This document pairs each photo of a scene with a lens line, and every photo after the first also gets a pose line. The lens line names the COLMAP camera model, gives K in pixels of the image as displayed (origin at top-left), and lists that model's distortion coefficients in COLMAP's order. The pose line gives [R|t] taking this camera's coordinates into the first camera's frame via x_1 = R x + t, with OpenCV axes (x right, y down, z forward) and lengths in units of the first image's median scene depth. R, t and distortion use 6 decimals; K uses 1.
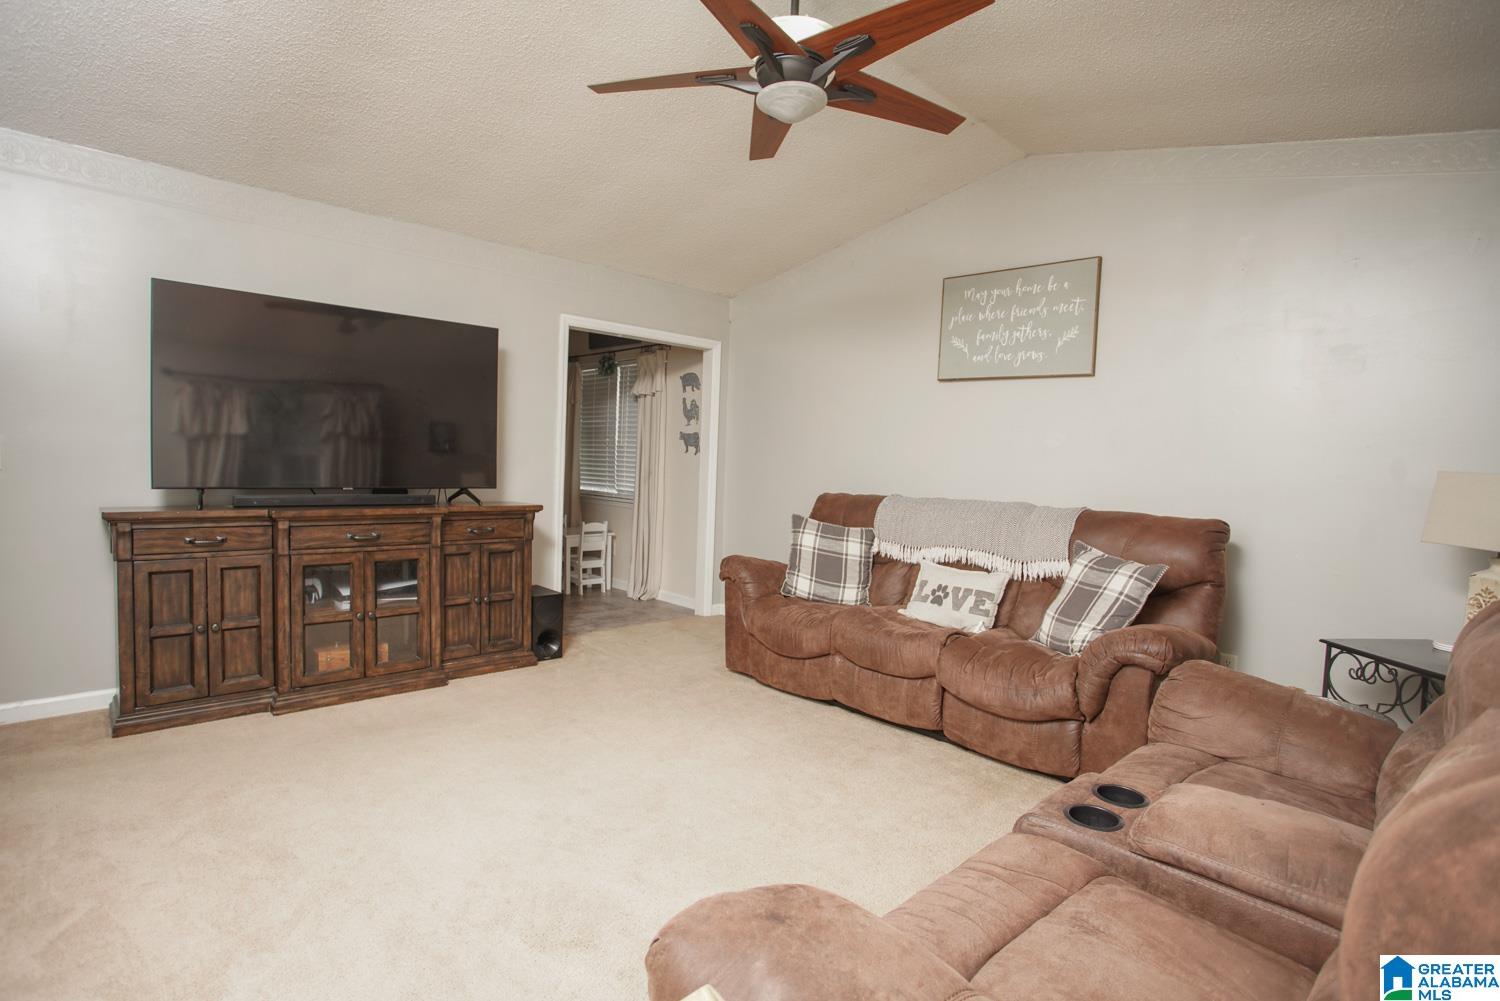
lens RADIAL K [[732.2, 0, 750.0], [0, 732.2, 500.5], [0, 0, 1]] dist [-0.063548, 0.024185]
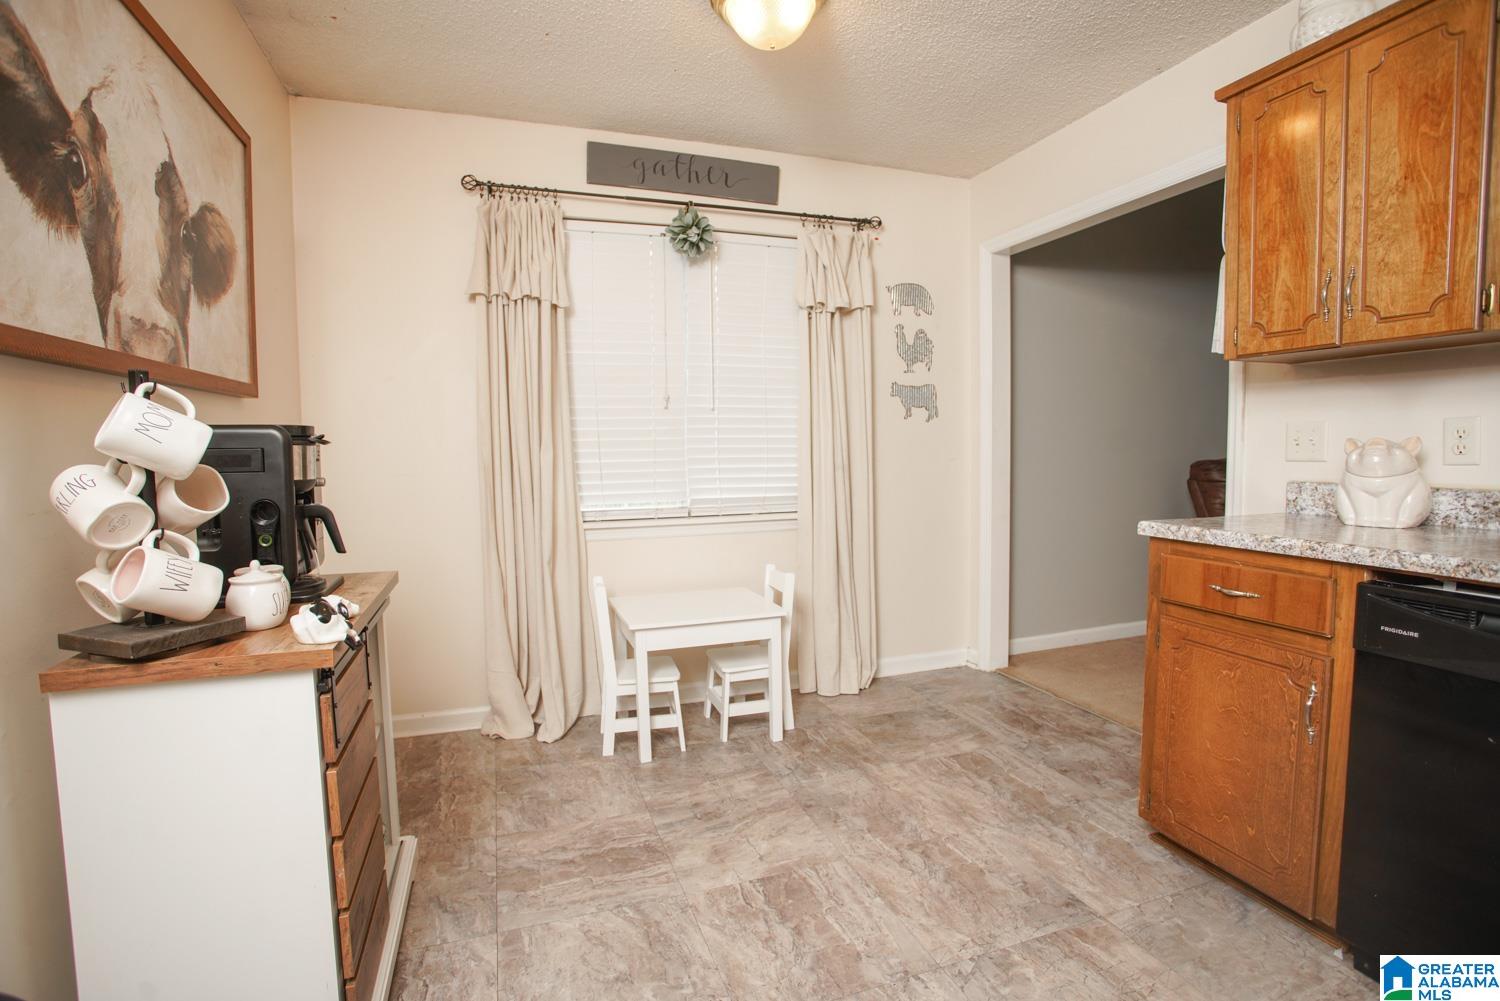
lens RADIAL K [[732.2, 0, 750.0], [0, 732.2, 500.5], [0, 0, 1]] dist [-0.063548, 0.024185]
pose [[0.412075, -0.100403, 0.905601, -0.678110], [0.092093, 0.993410, 0.068234, -0.052434], [-0.906484, 0.055282, 0.418605, 0.879469]]
